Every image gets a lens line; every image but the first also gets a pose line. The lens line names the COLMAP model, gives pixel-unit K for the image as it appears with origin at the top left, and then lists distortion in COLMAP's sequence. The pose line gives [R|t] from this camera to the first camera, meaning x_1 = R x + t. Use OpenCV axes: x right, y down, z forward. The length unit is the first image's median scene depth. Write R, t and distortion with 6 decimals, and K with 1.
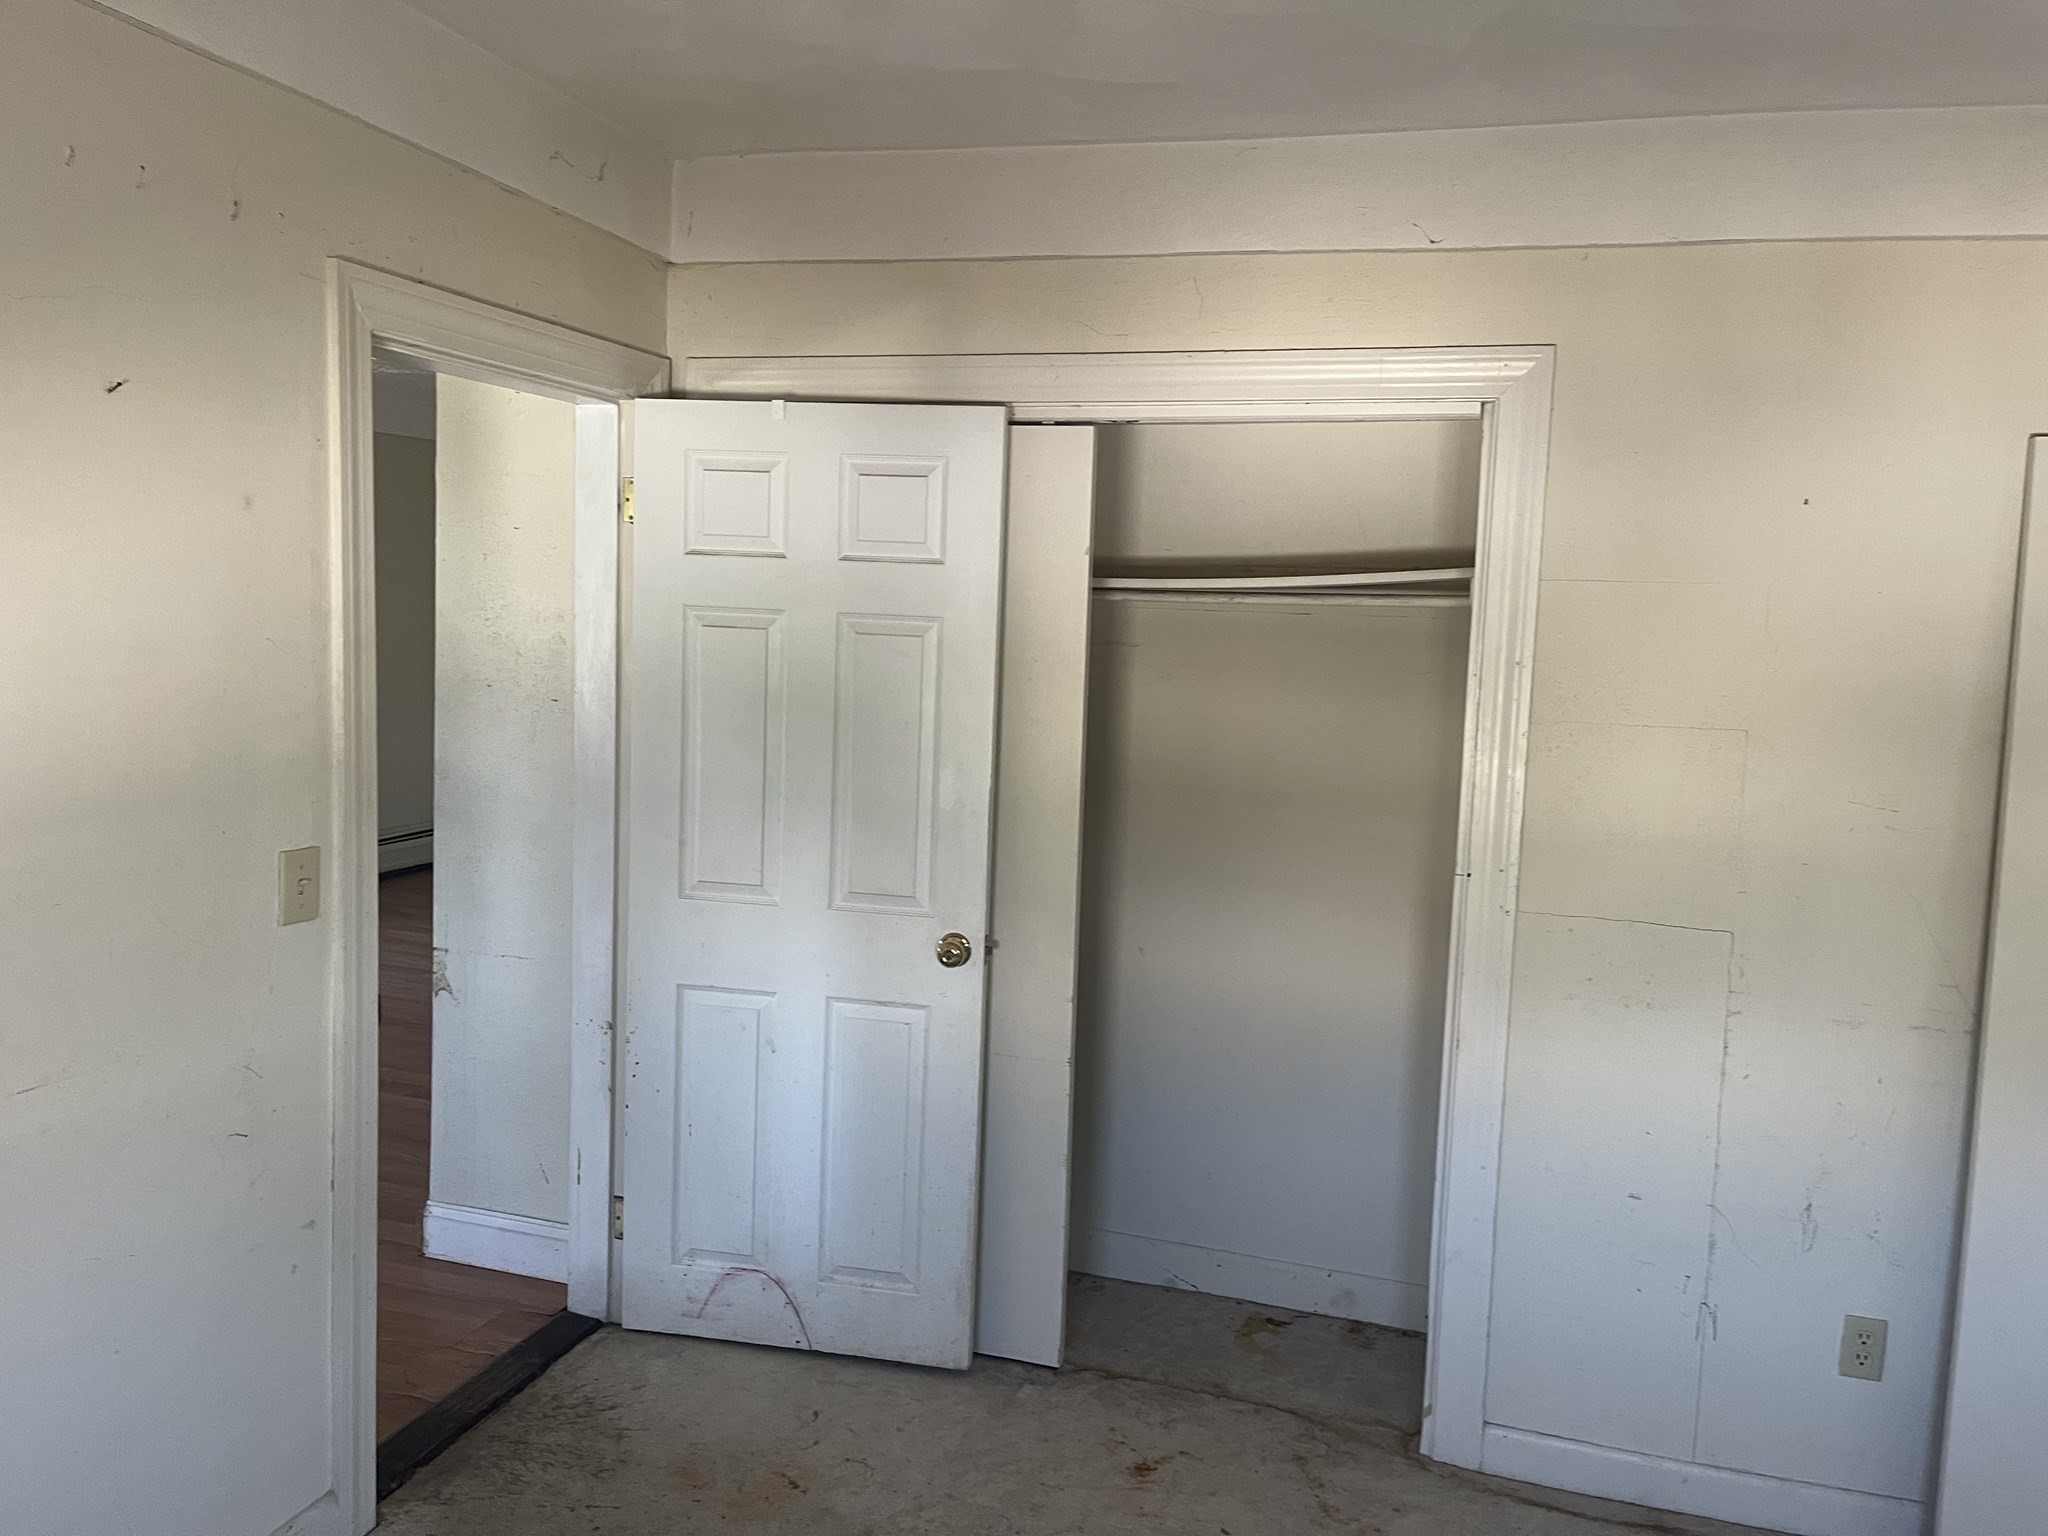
lens RADIAL K [[1553.5, 0, 1024.0], [0, 1553.5, 768.0], [0, 0, 1]] dist [0.123884, -0.174367]
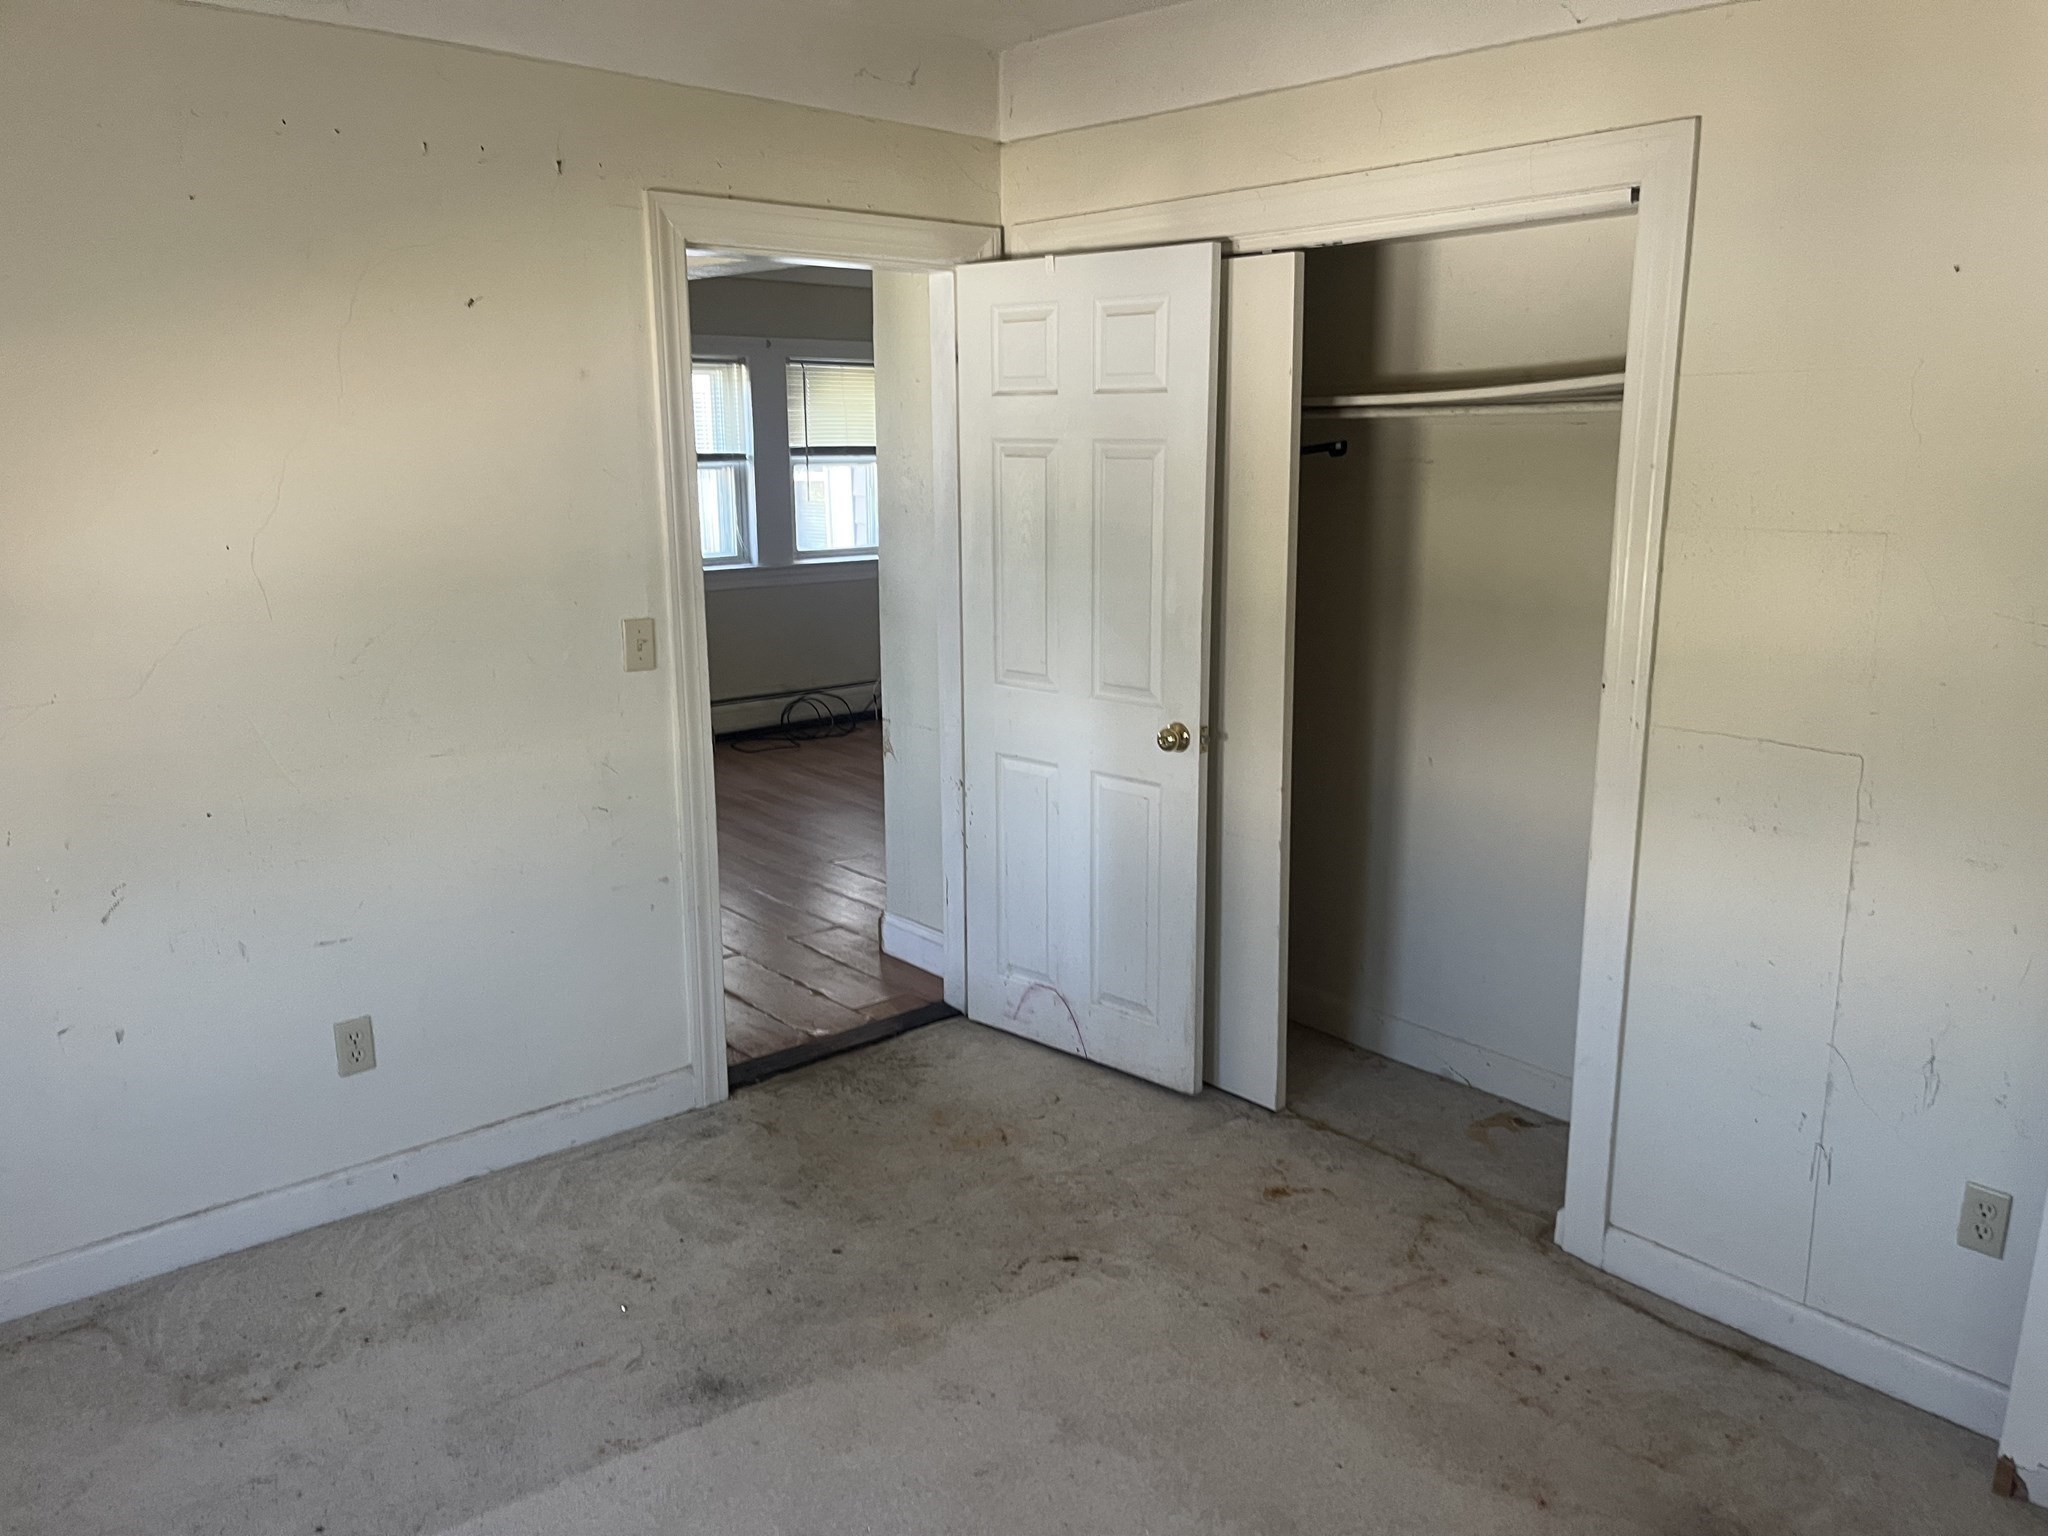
lens RADIAL K [[1561.1, 0, 1024.0], [0, 1561.1, 768.0], [0, 0, 1]] dist [0.113999, -0.137404]
pose [[0.855835, 0.074093, -0.511915, 0.449715], [-0.022378, 0.994065, 0.106465, 0.019701], [0.516765, -0.079661, 0.852413, -0.041023]]
